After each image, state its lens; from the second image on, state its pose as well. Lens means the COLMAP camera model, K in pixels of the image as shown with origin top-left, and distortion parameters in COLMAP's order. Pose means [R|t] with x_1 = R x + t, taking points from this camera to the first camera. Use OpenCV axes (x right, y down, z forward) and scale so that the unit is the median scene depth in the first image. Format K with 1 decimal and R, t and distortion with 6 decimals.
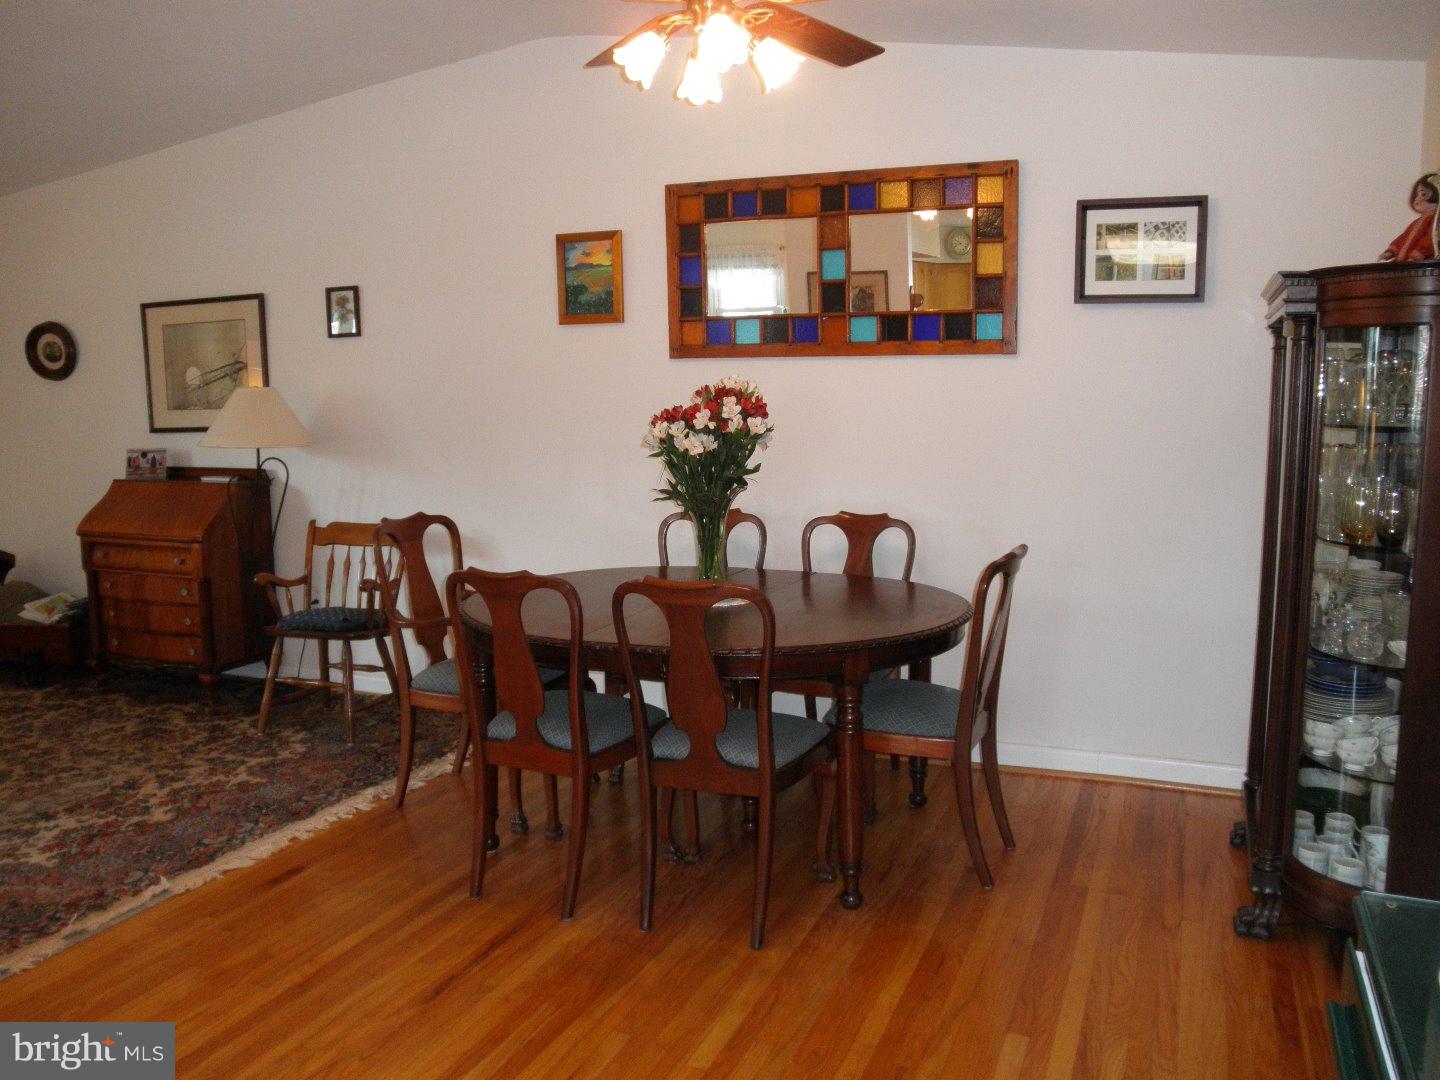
lens RADIAL K [[1179.7, 0, 722.8], [0, 1179.7, 545.3], [0, 0, 1]] dist [-0.132143, 0.117215]
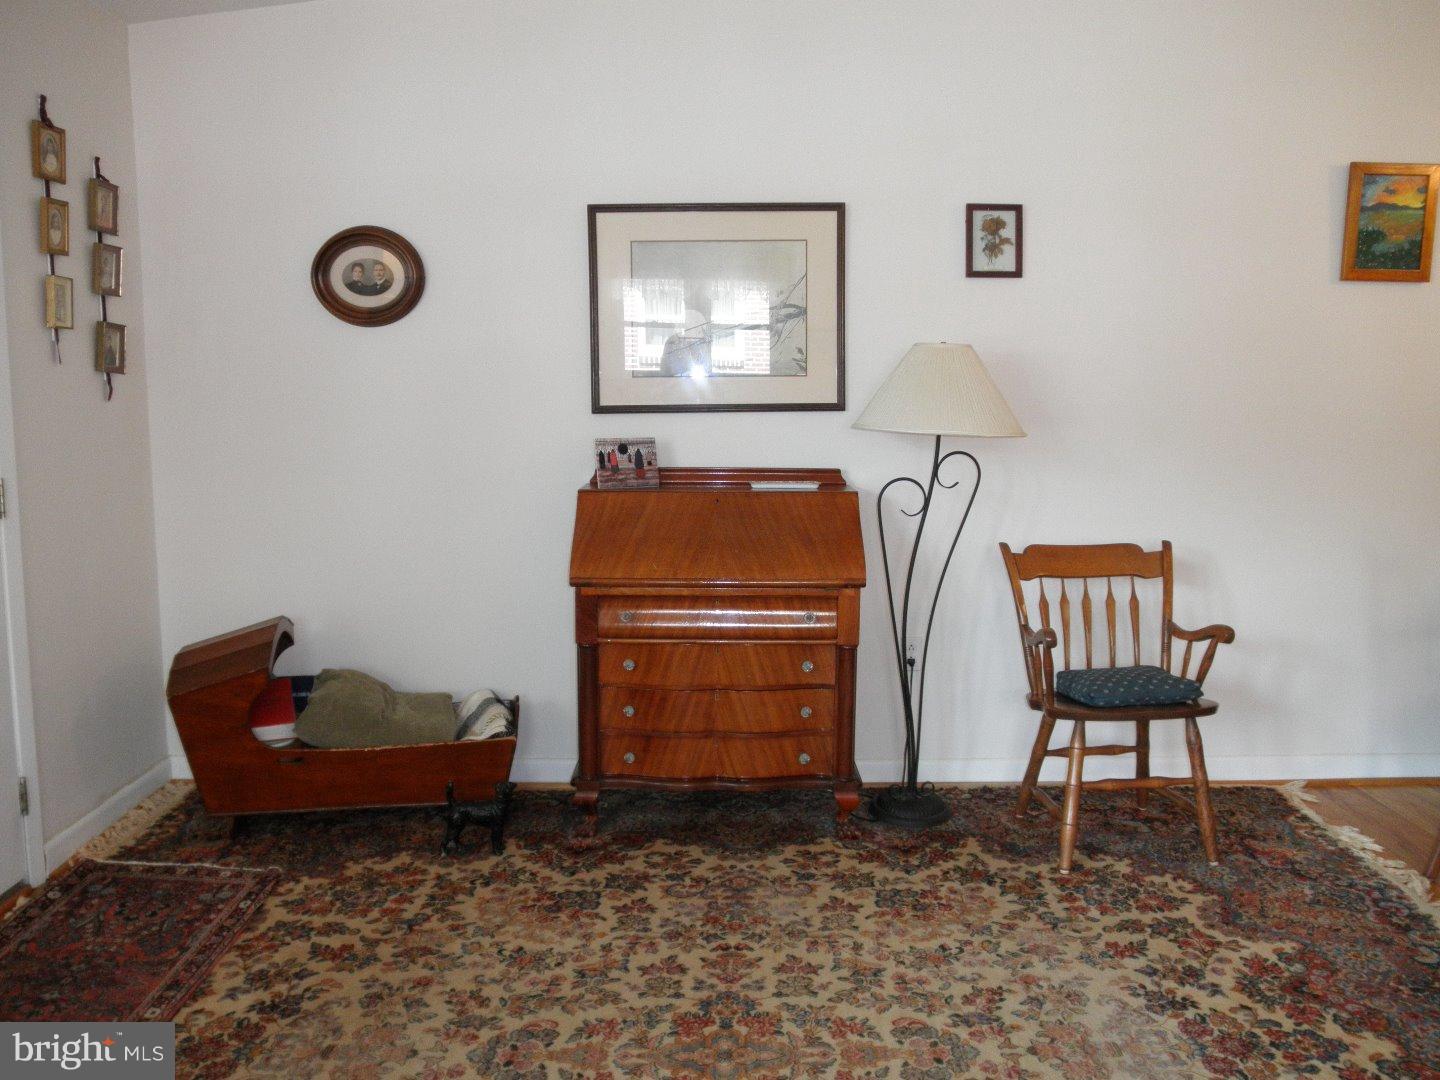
lens RADIAL K [[1179.7, 0, 722.8], [0, 1179.7, 545.3], [0, 0, 1]] dist [-0.132143, 0.117215]
pose [[0.916983, -0.043435, 0.396555, -0.860716], [0.040360, 0.999055, 0.016100, -0.042546], [-0.396880, 0.001241, 0.917870, 0.485852]]
